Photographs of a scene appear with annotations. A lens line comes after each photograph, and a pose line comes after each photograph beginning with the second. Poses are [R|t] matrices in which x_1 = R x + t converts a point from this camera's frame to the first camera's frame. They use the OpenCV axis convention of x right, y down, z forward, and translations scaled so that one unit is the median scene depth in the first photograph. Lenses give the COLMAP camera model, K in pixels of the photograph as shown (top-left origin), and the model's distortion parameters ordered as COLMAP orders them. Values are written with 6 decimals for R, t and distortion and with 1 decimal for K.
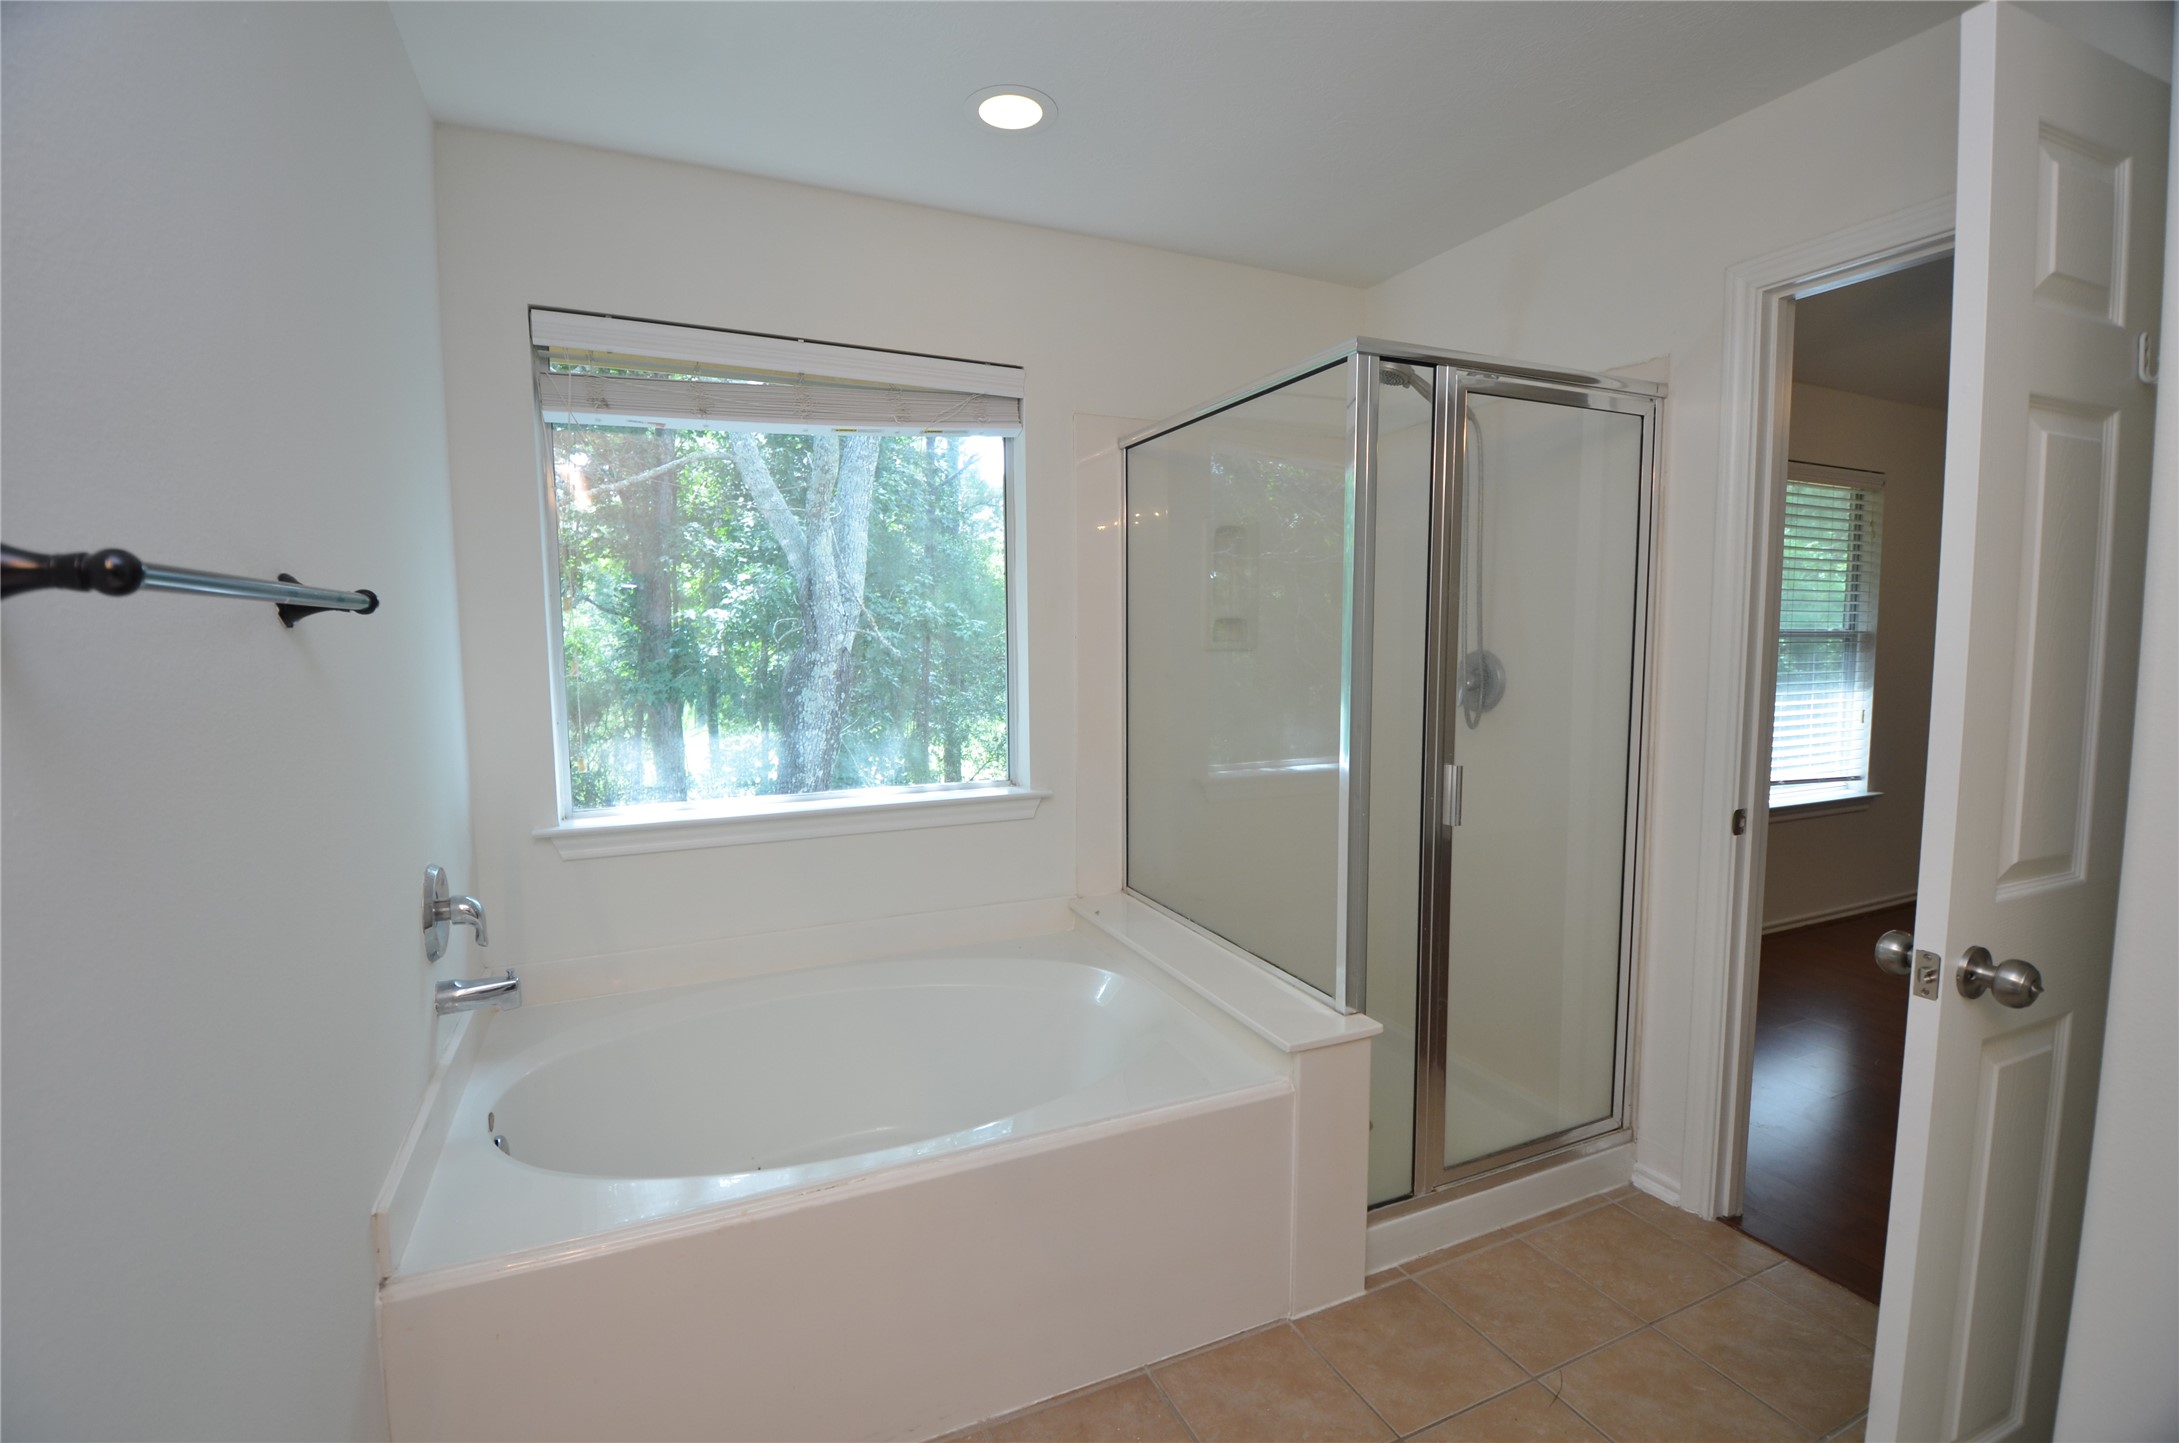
lens RADIAL K [[958.8, 0, 1091.4], [0, 958.8, 716.8], [0, 0, 1]] dist [-0.002534, -0.000160]
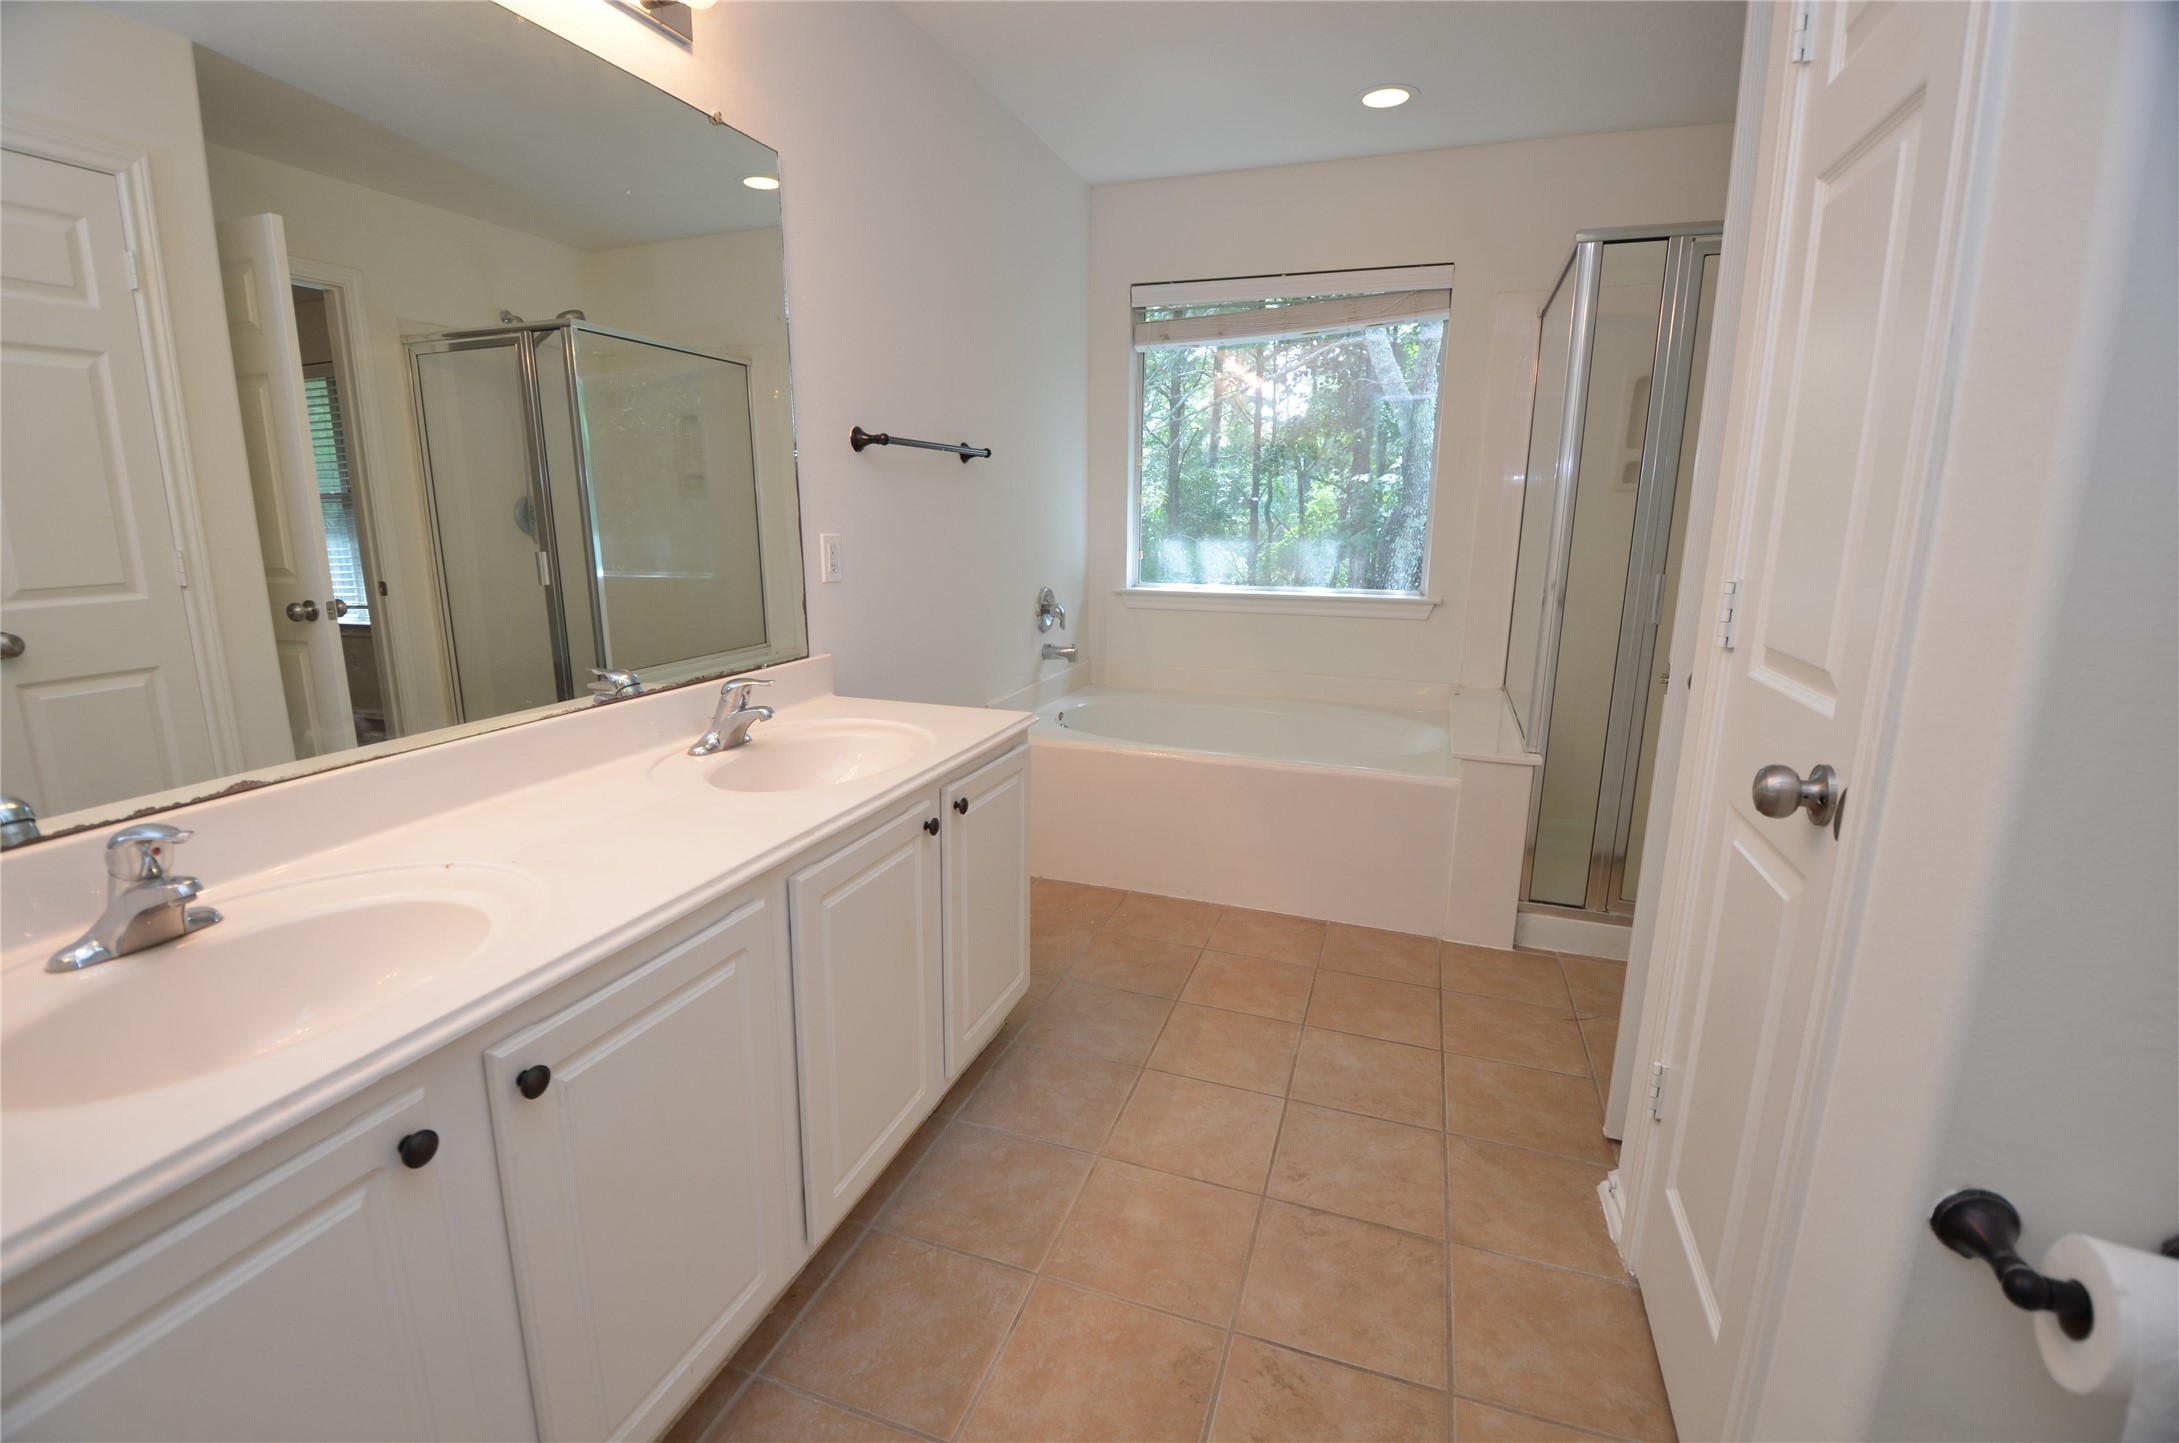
lens RADIAL K [[964.8, 0, 1075.6], [0, 964.8, 715.1], [0, 0, 1]] dist [0.026383, -0.034323]
pose [[0.714071, 0.154023, -0.682920, 0.636383], [-0.068680, 0.986204, 0.150611, 0.082297], [0.696697, -0.060644, 0.714798, -0.364125]]
